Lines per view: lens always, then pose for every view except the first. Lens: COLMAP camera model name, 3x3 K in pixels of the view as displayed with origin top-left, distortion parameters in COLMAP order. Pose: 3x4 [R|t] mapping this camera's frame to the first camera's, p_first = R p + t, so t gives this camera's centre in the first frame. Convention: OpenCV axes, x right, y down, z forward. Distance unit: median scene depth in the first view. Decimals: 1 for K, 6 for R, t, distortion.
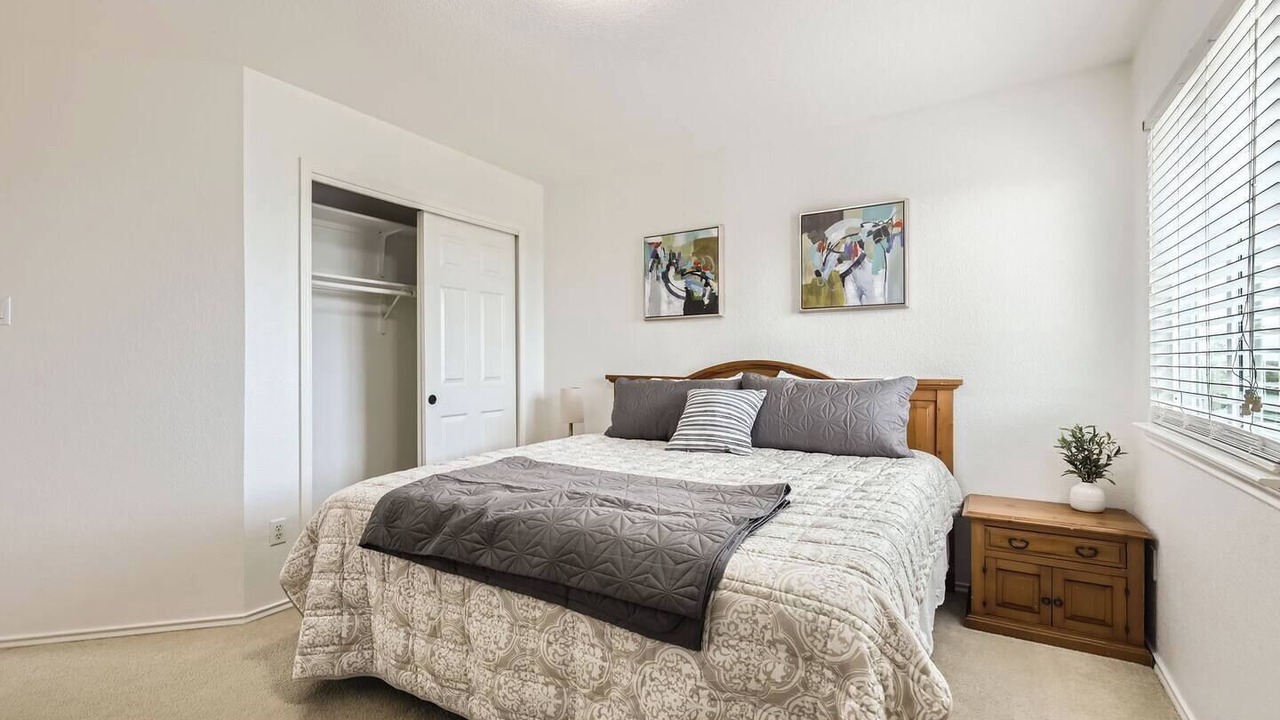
lens RADIAL K [[581.1, 0, 640.8], [0, 581.1, 363.2], [0, 0, 1]] dist [0.011314, -0.002120]
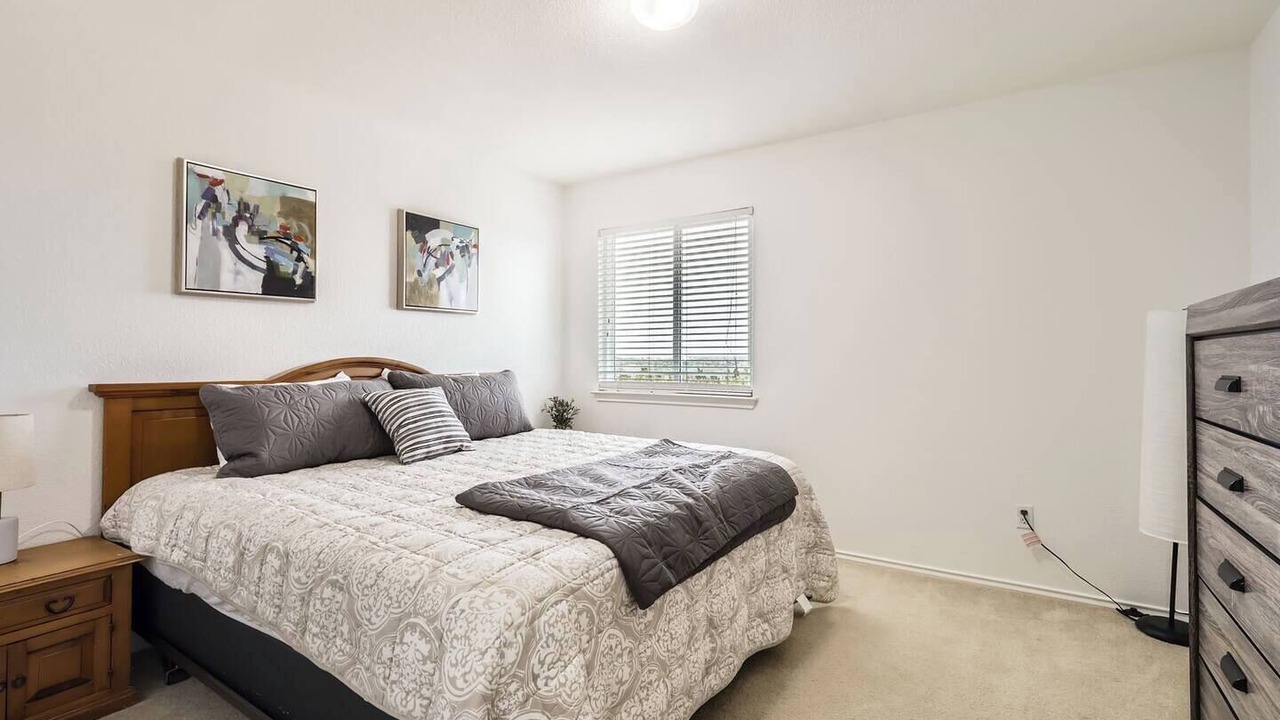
lens RADIAL K [[581.1, 0, 643.0], [0, 581.1, 352.1], [0, 0, 1]] dist [0.011314, -0.002120]
pose [[0.024964, 0.011939, 0.999617, -0.649567], [0.007551, 0.999898, -0.012131, 0.001104], [-0.999660, 0.007851, 0.024871, 0.525551]]
